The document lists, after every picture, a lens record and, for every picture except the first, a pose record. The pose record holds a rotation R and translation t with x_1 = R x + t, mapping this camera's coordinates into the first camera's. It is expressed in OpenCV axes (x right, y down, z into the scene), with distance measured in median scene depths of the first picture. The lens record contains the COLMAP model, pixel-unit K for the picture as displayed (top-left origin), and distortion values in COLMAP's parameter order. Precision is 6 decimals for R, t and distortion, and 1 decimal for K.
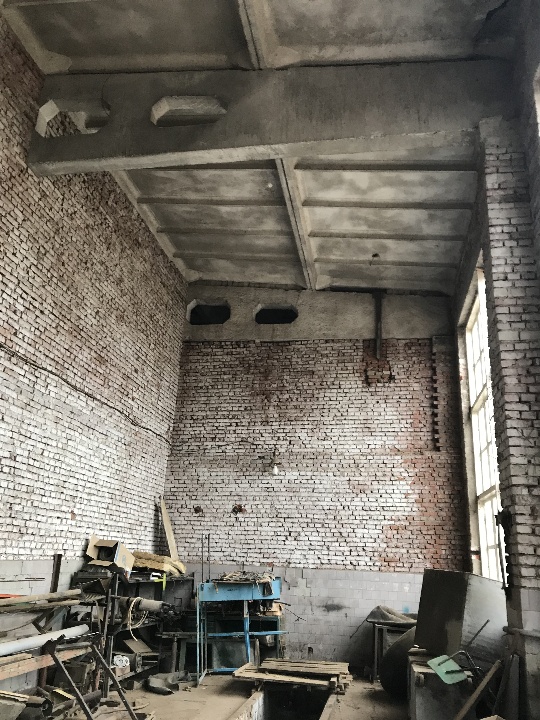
lens RADIAL K [[589.1, 0, 267.1], [0, 589.1, 358.7], [0, 0, 1]] dist [0.042452, -0.043874]
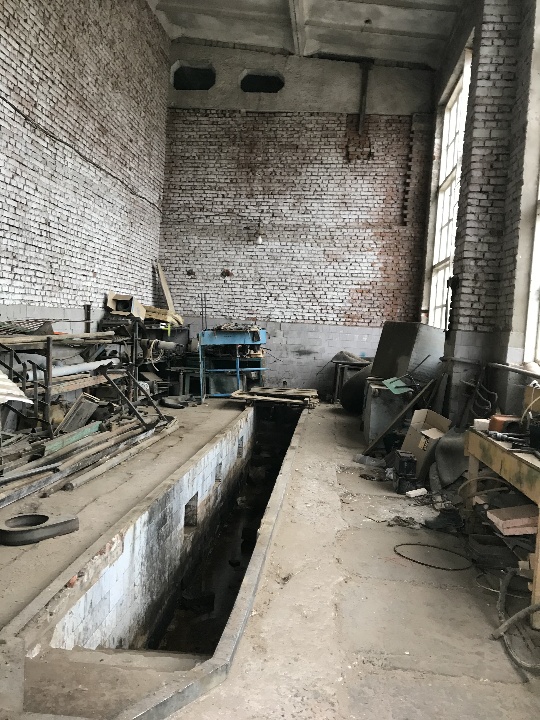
lens RADIAL K [[589.1, 0, 266.5], [0, 589.1, 358.4], [0, 0, 1]] dist [0.042452, -0.043874]
pose [[0.997463, 0.011984, 0.070168, -0.060291], [-0.037706, 0.925033, 0.378012, -0.031981], [-0.060377, -0.379698, 0.923138, -0.145473]]
